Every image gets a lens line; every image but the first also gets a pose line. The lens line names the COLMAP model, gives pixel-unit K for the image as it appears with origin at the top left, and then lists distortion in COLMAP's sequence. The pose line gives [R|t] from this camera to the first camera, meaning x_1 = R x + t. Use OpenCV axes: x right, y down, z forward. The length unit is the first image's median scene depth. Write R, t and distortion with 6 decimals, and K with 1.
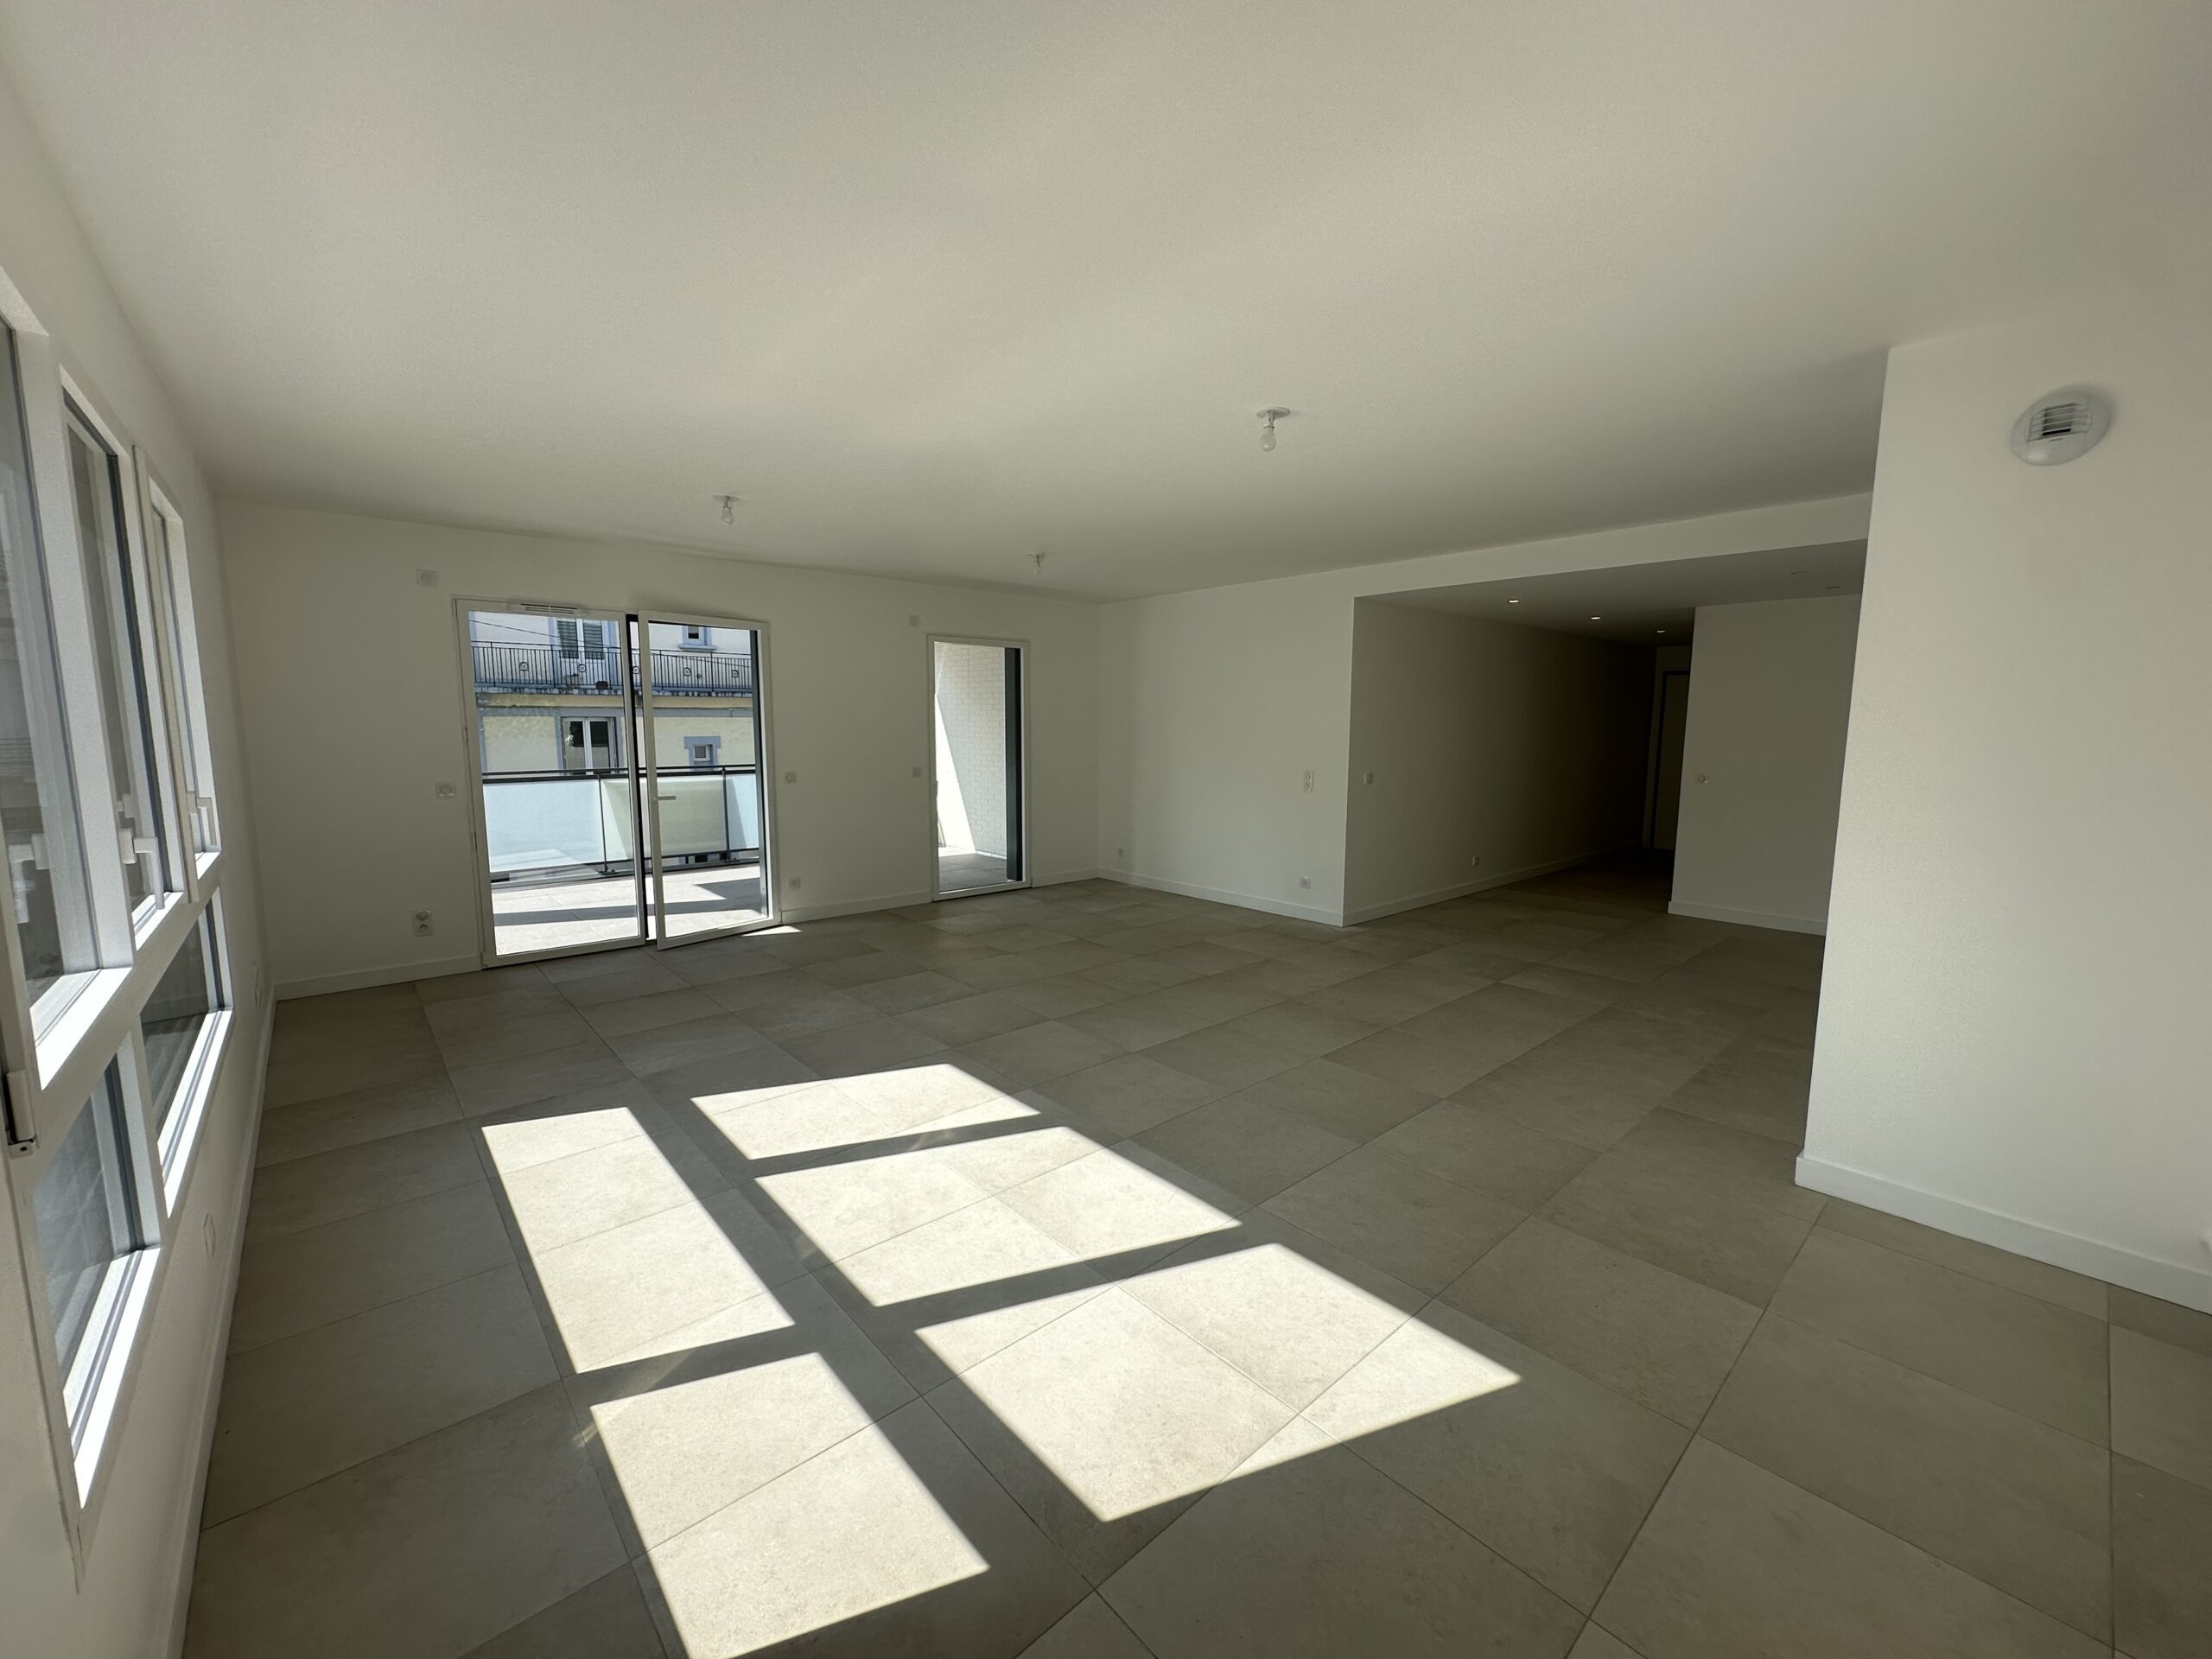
lens RADIAL K [[880.1, 0, 1105.8], [0, 880.1, 832.0], [0, 0, 1]] dist [-0.002931, 0.000730]
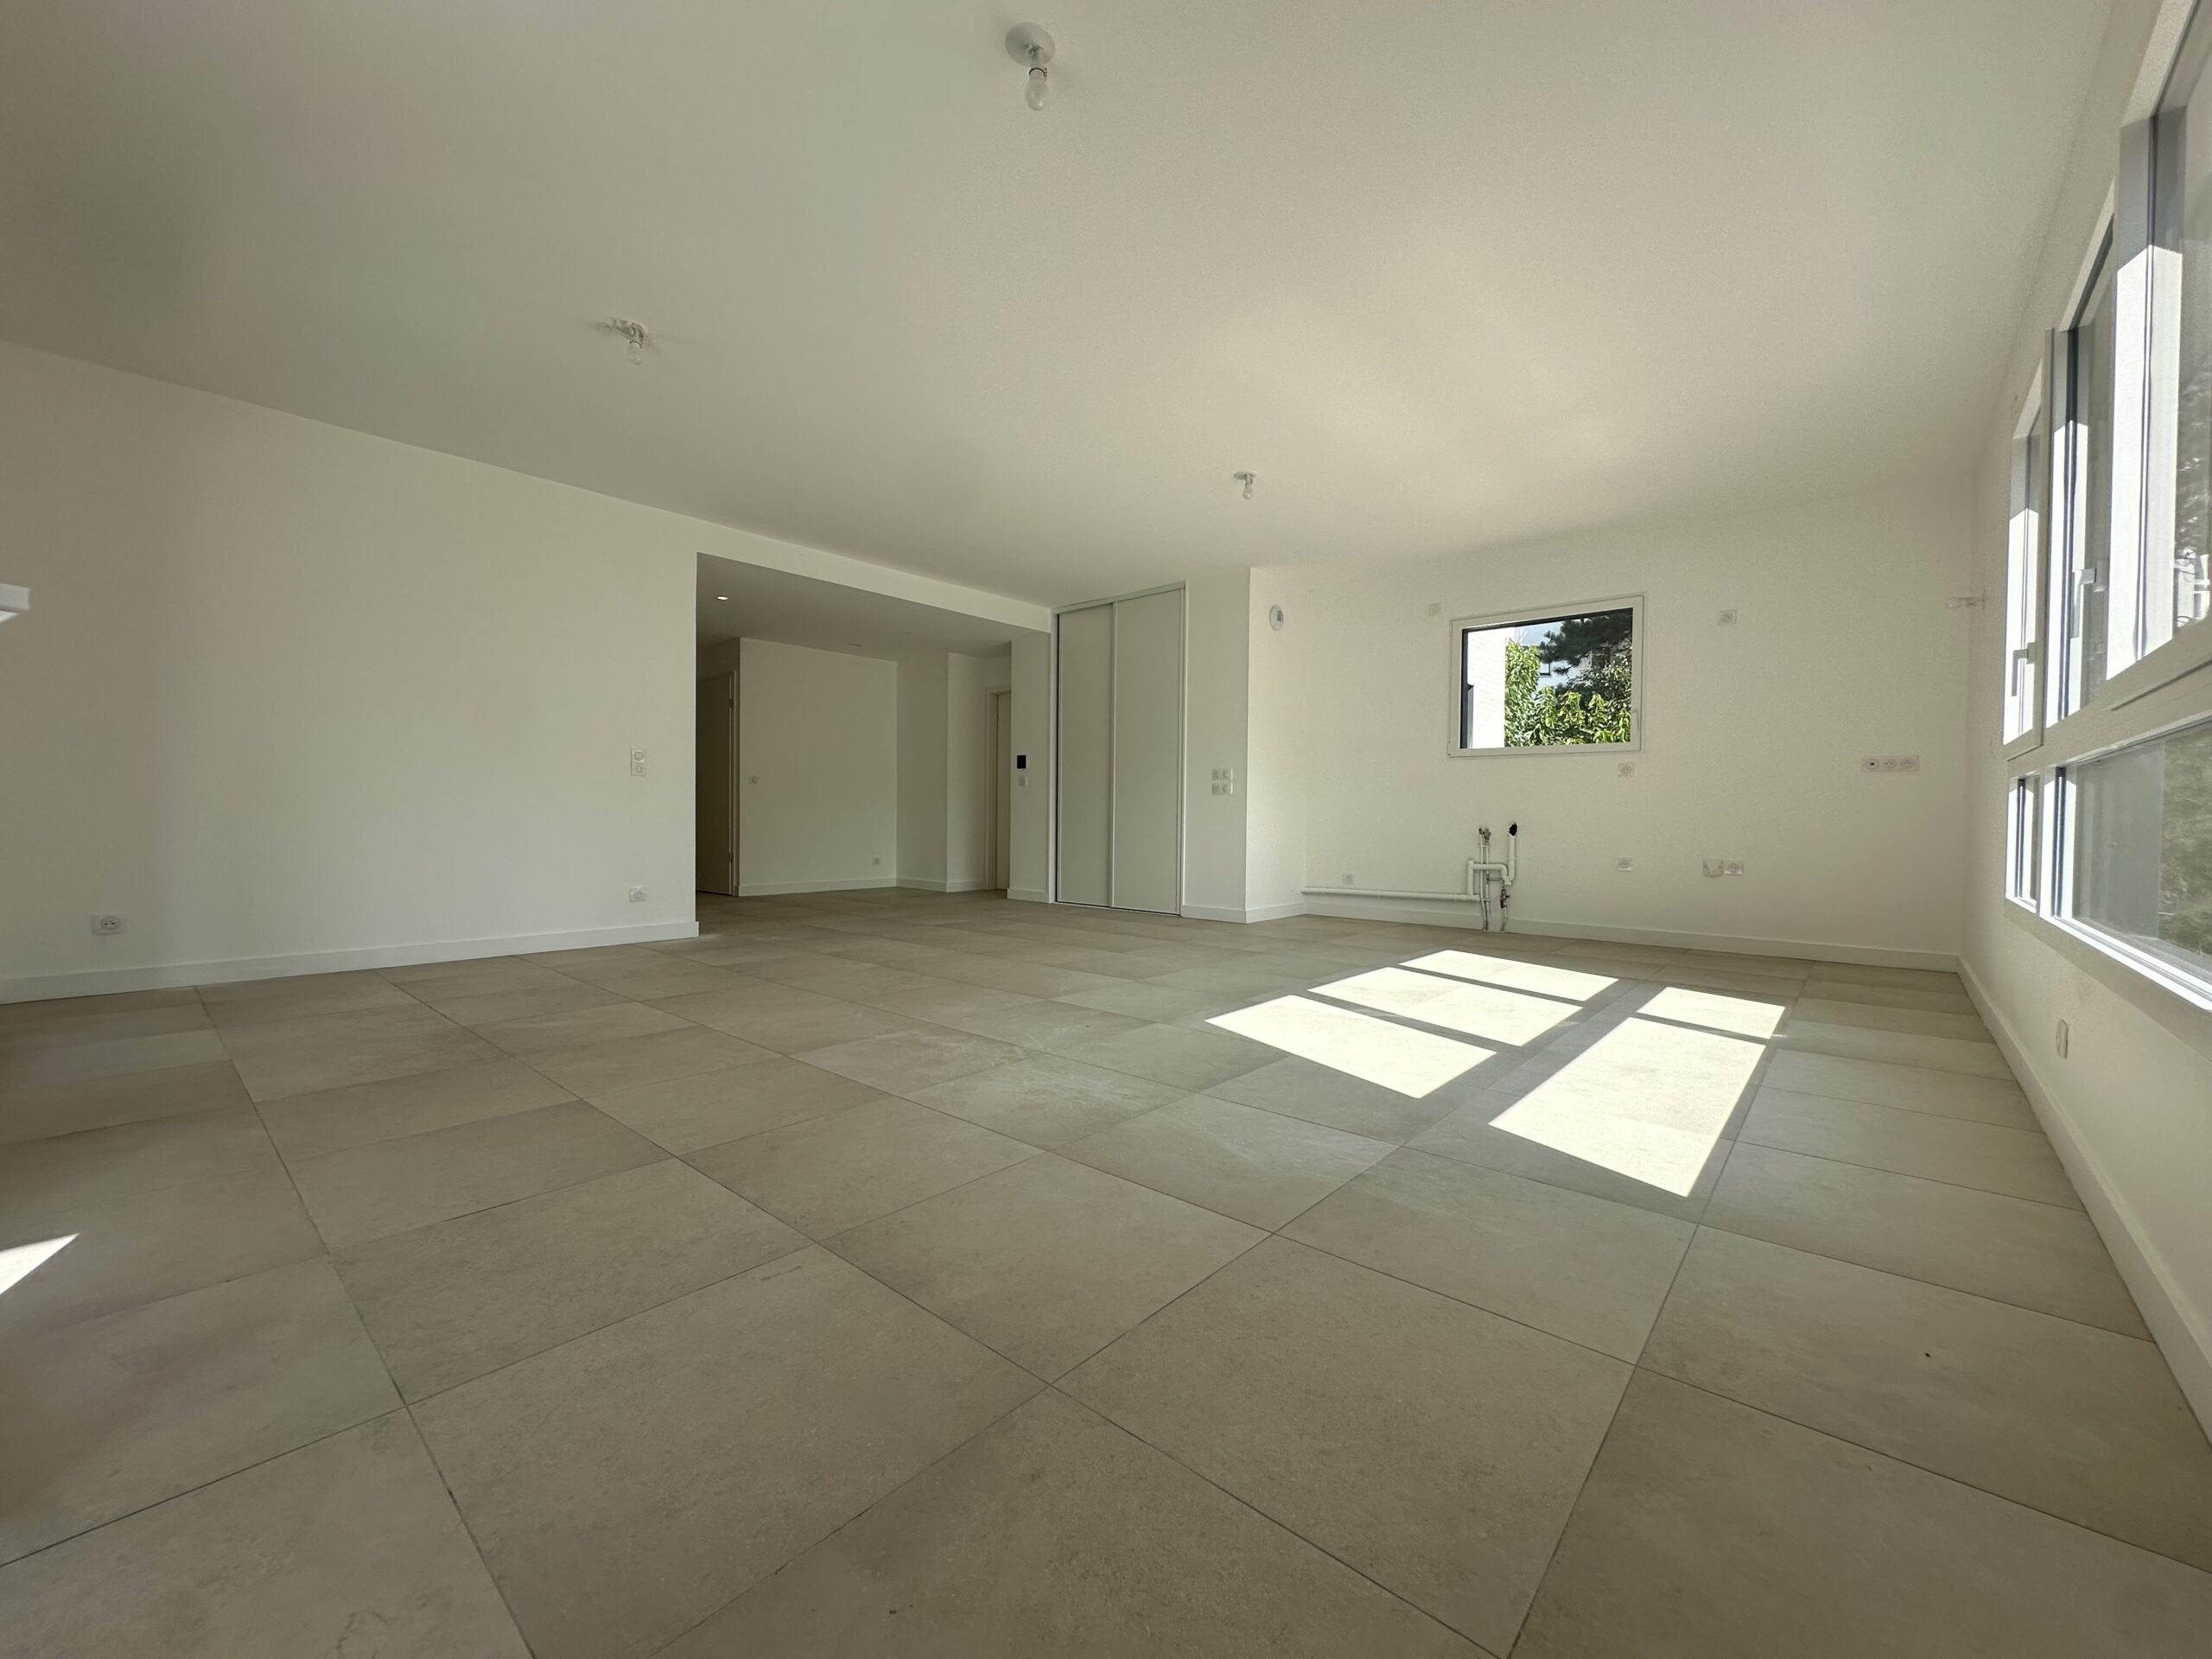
lens RADIAL K [[880.1, 0, 1106.8], [0, 880.1, 830.6], [0, 0, 1]] dist [-0.002931, 0.000730]
pose [[-0.126770, -0.019713, 0.991736, -0.958523], [0.114023, 0.992886, 0.034310, 0.035099], [-0.985357, 0.117430, -0.123620, 1.110776]]
